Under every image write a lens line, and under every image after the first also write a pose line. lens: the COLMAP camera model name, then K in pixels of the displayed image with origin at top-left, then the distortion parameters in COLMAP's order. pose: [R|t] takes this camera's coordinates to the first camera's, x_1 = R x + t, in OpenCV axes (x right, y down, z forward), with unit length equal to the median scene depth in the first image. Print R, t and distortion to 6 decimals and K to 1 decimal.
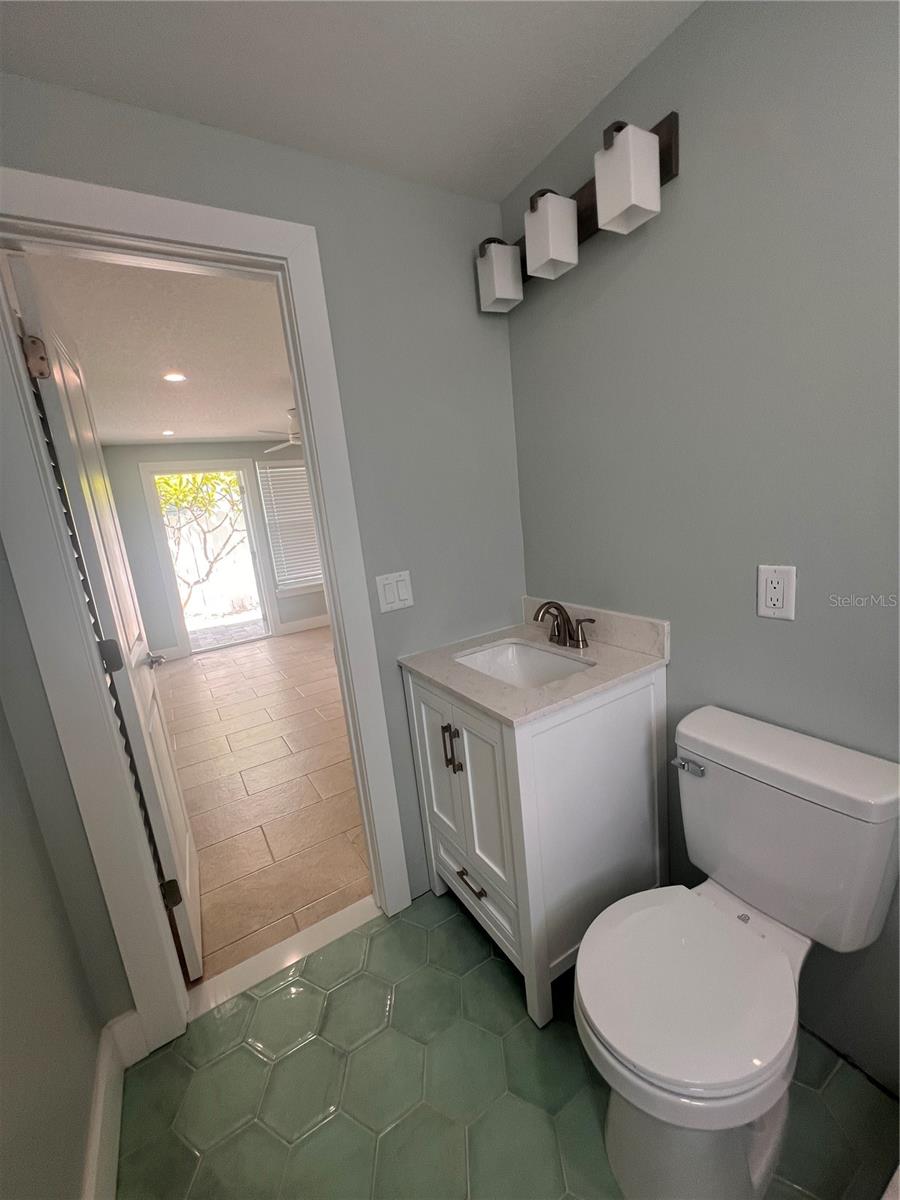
lens RADIAL K [[480.2, 0, 454.1], [0, 480.2, 598.6], [0, 0, 1]] dist [-0.000209, 0.000001]
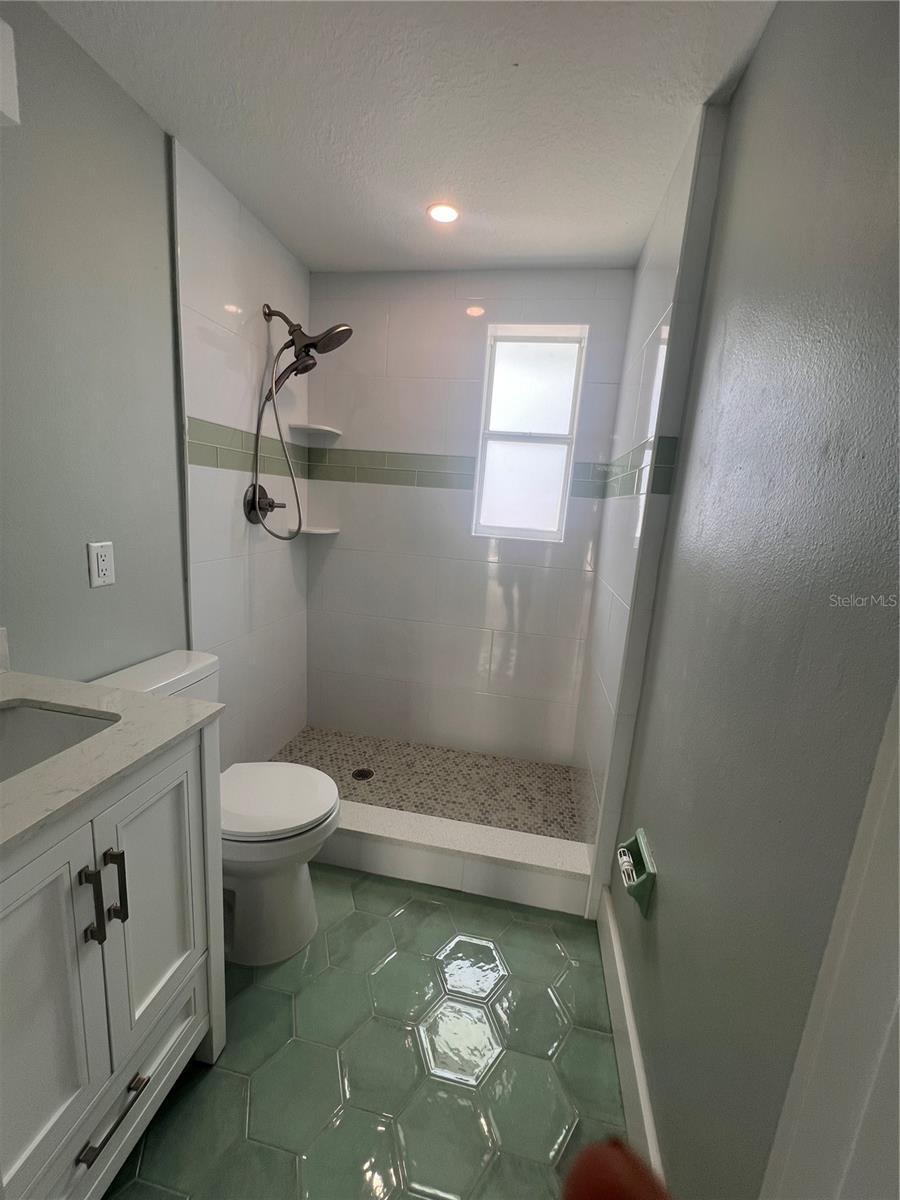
lens RADIAL K [[480.2, 0, 454.1], [0, 480.2, 598.6], [0, 0, 1]] dist [-0.000209, 0.000001]
pose [[-0.749811, -0.074008, 0.657500, -0.790613], [0.141073, 0.952993, 0.268148, -0.126700], [-0.646437, 0.293816, -0.704124, 1.259900]]
